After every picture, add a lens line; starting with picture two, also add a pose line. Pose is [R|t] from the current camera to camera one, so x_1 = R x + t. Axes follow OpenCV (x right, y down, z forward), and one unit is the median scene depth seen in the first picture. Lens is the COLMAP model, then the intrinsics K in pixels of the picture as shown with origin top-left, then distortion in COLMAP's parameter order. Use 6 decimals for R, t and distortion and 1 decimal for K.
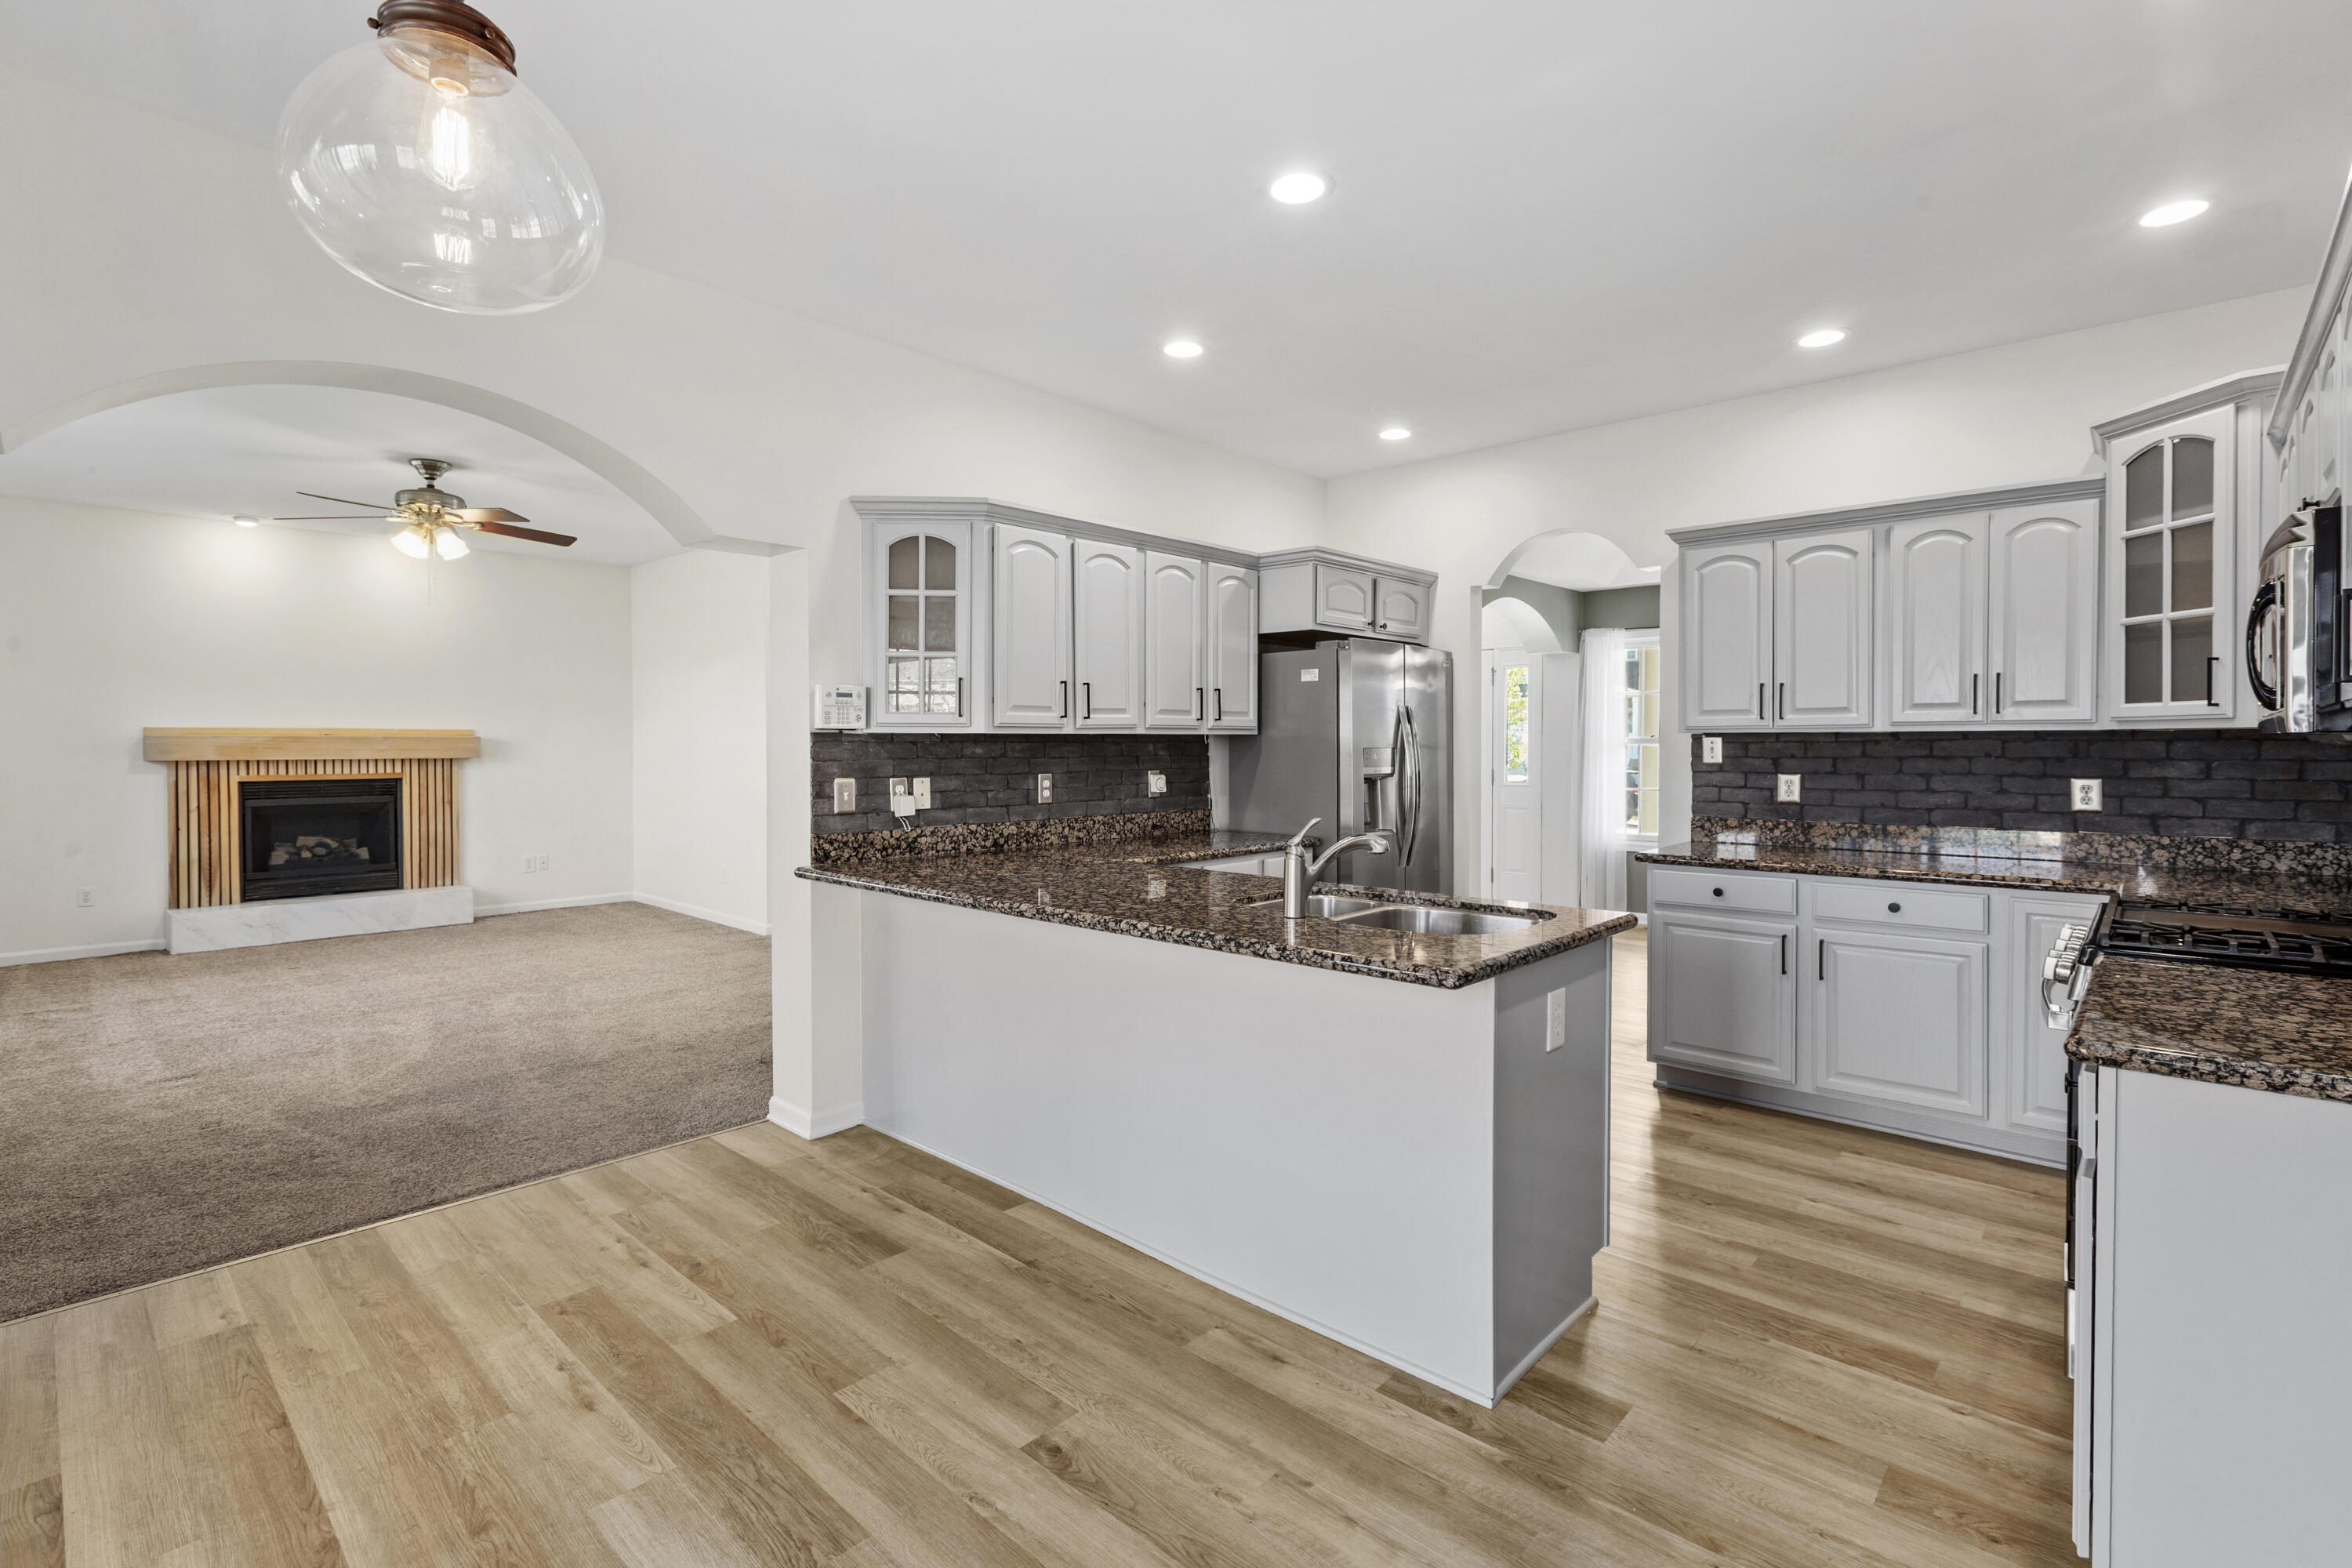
lens RADIAL K [[1069.4, 0, 1184.3], [0, 1069.4, 753.5], [0, 0, 1]] dist [-0.000556, 0.000033]
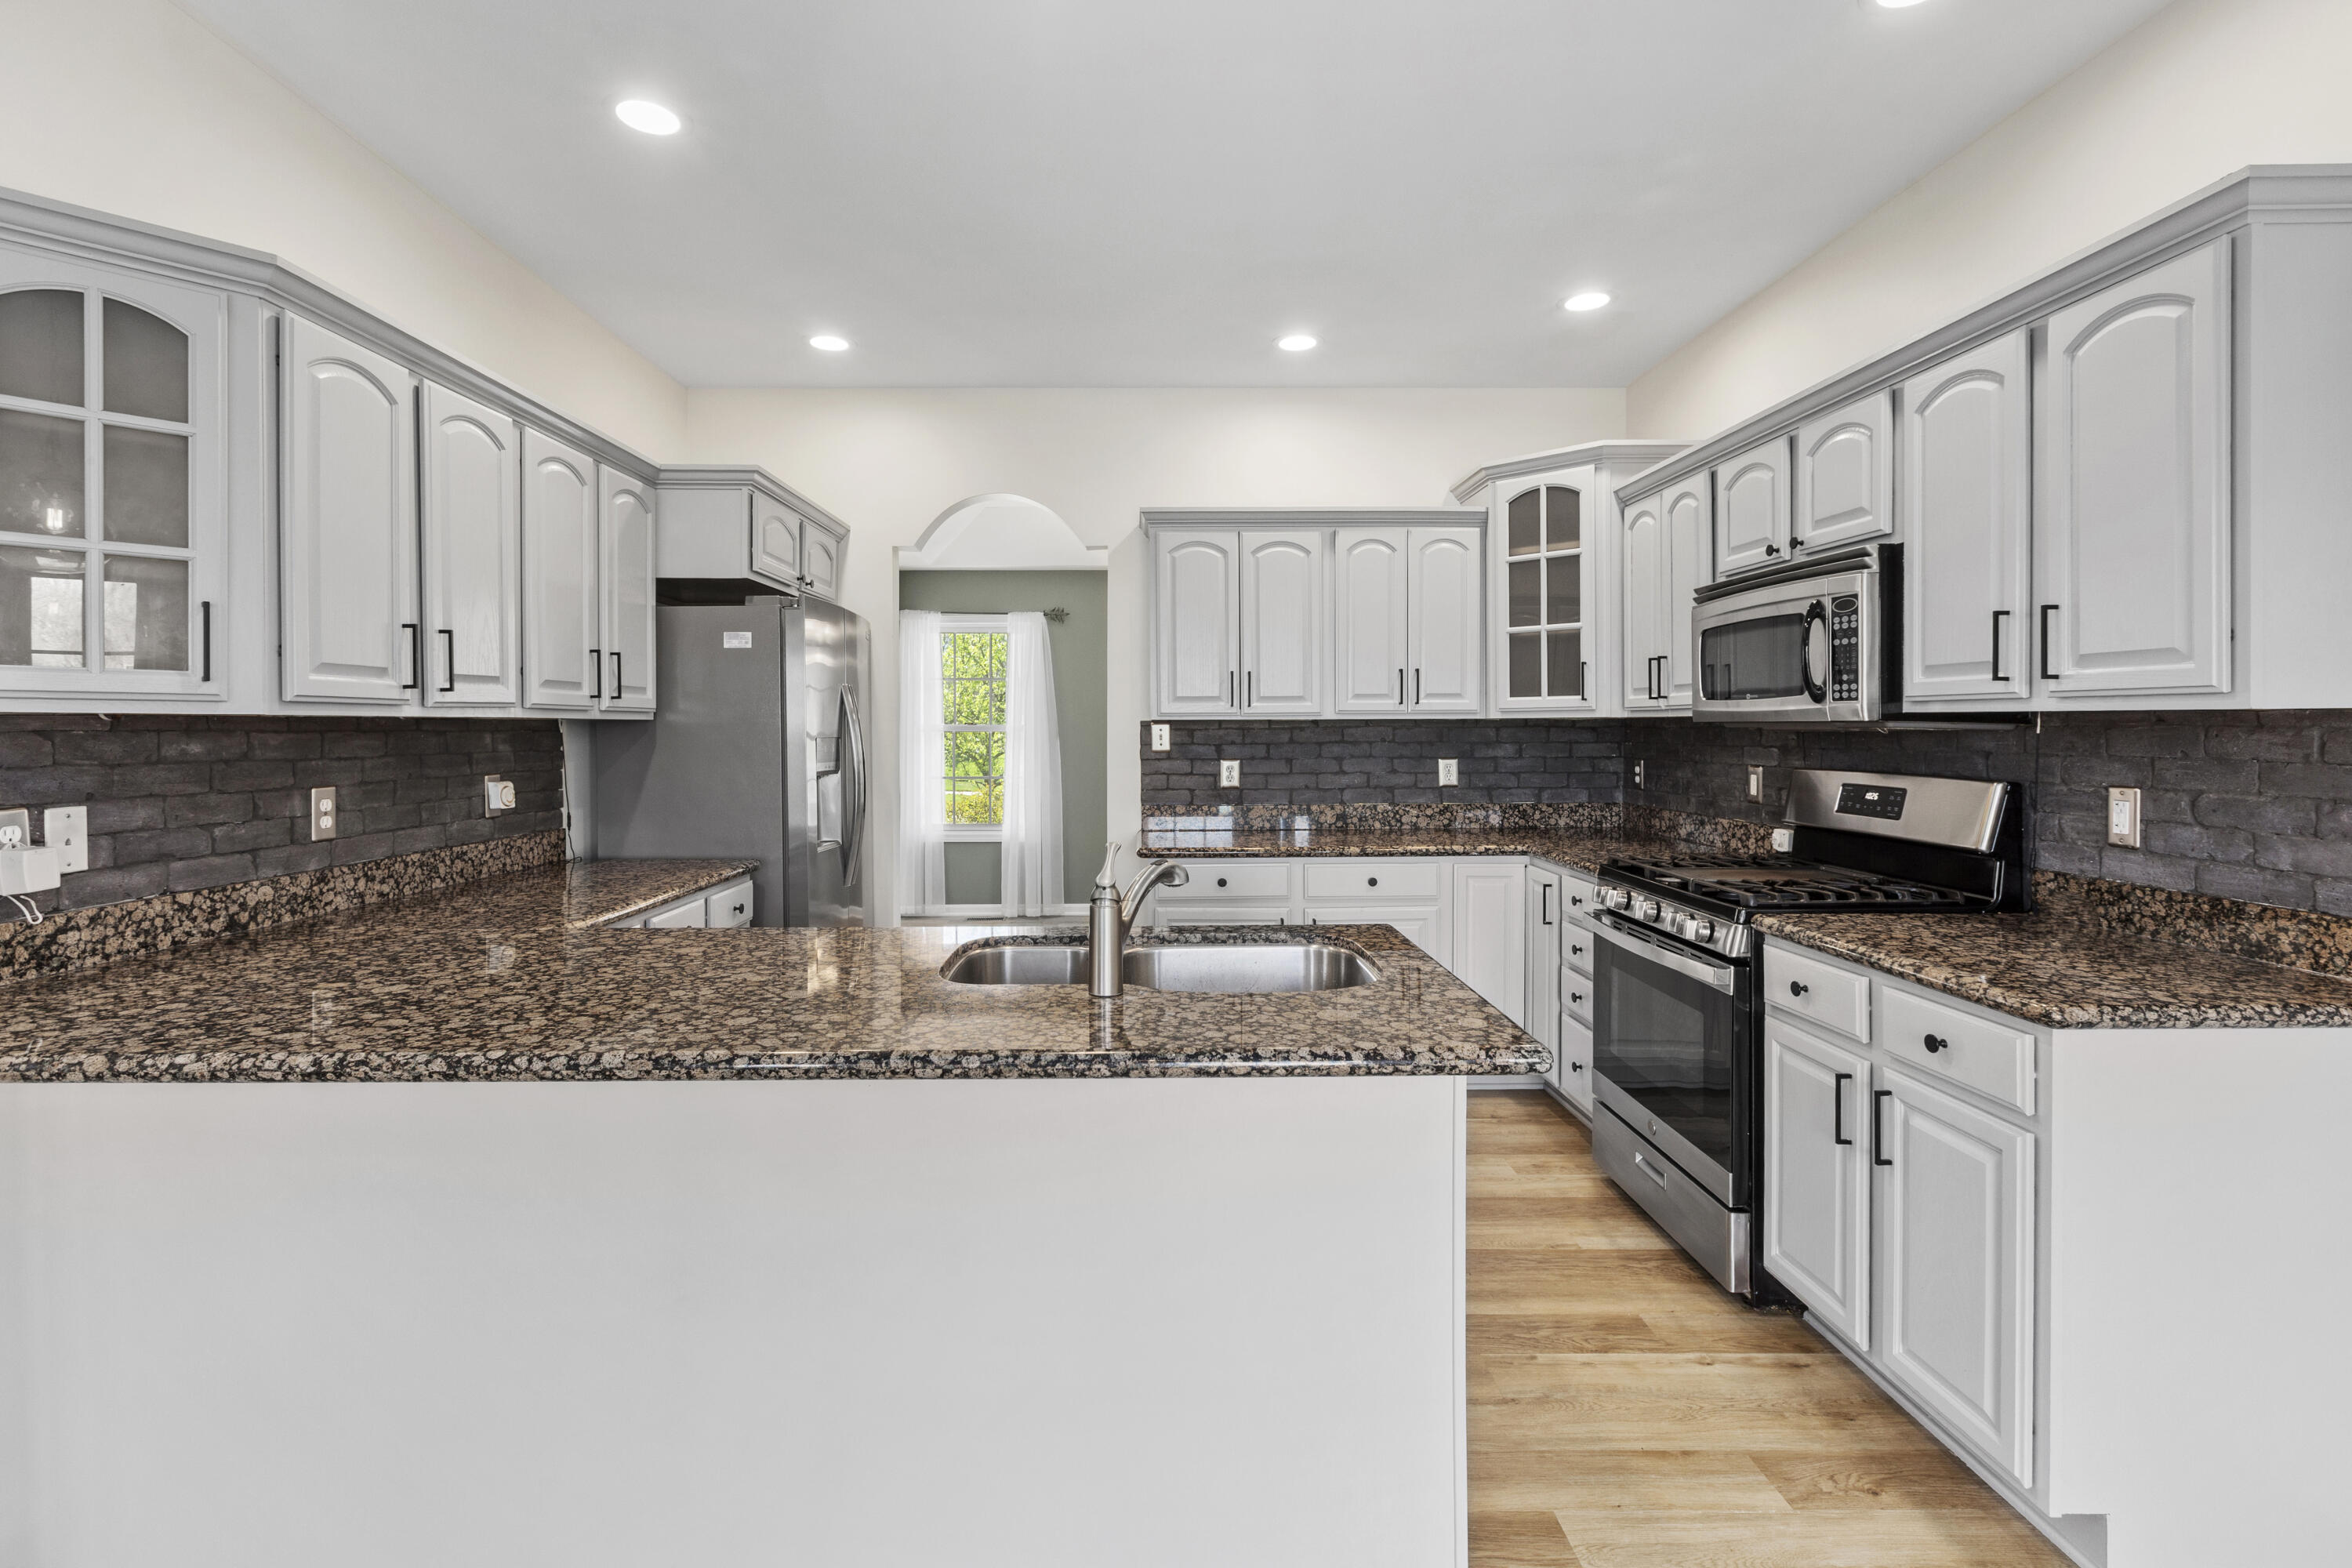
lens RADIAL K [[1073.6, 0, 1171.7], [0, 1073.6, 734.9], [0, 0, 1]] dist [0.002345, -0.000007]
pose [[0.735340, -0.005245, 0.677678, -0.198981], [0.009280, 0.999954, -0.002329, -0.003594], [-0.677634, 0.008002, 0.735355, 0.300236]]
